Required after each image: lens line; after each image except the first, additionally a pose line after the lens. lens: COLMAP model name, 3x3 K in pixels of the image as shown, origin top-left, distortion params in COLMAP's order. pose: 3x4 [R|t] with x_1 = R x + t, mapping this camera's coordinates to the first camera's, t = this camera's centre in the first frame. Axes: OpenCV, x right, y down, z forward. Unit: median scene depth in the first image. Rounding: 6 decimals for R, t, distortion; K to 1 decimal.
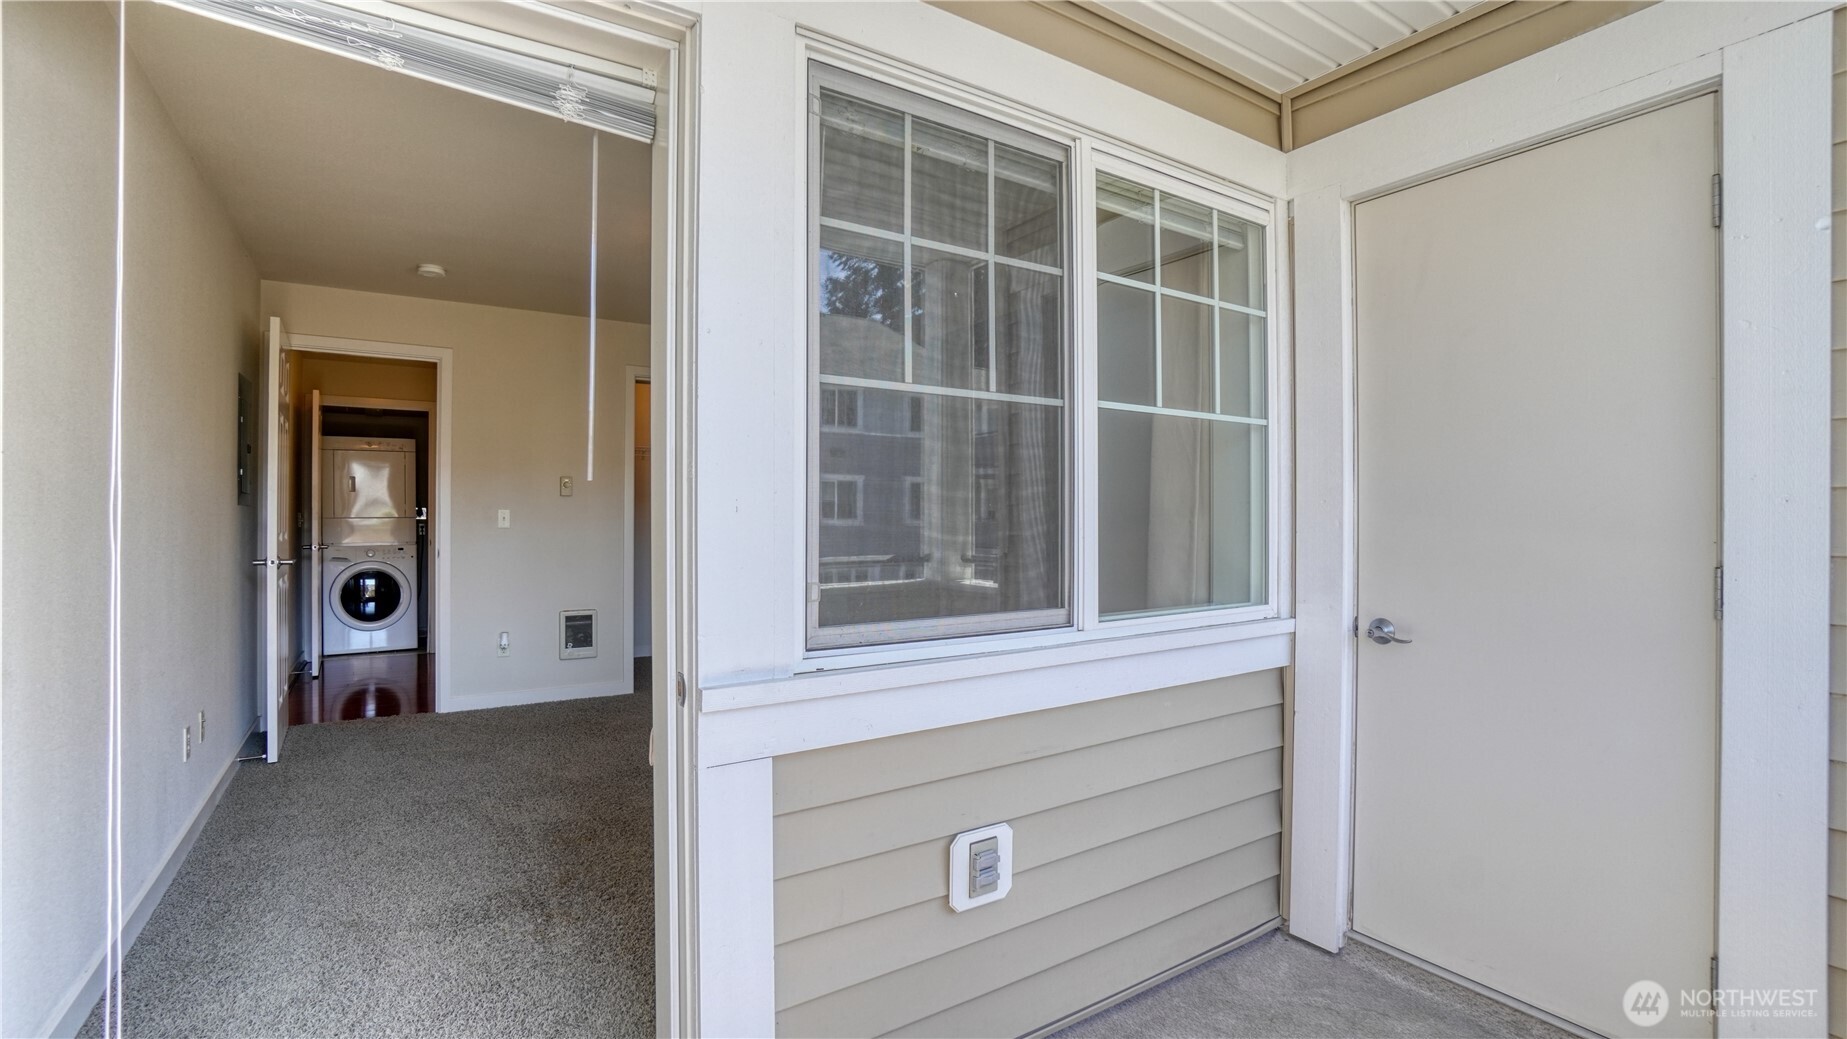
lens RADIAL K [[806.1, 0, 911.7], [0, 806.1, 528.3], [0, 0, 1]] dist [-0.040230, 0.010568]
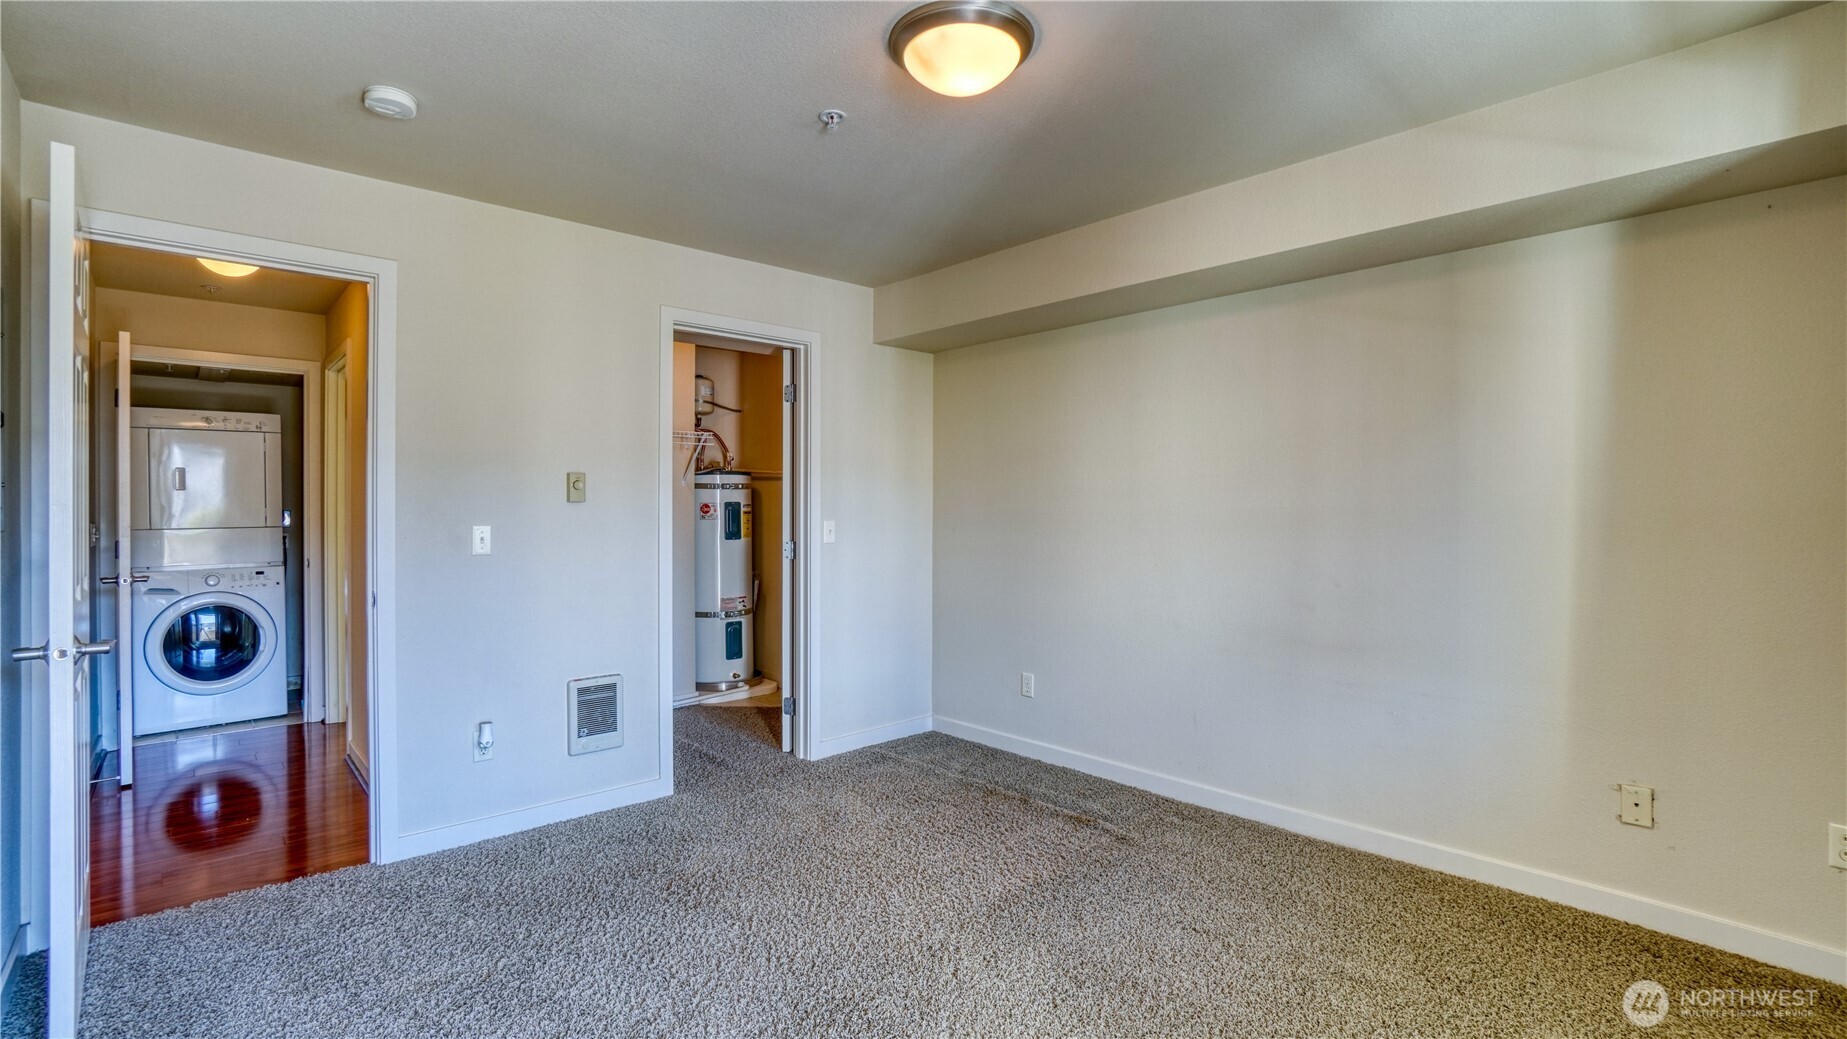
lens RADIAL K [[836.7, 0, 938.8], [0, 836.7, 501.3], [0, 0, 1]] dist [-0.056011, 0.017540]
pose [[0.985697, -0.009090, 0.168279, -0.215550], [0.011494, 0.999845, -0.013322, -0.023909], [-0.168132, 0.015066, 0.985649, 0.246492]]
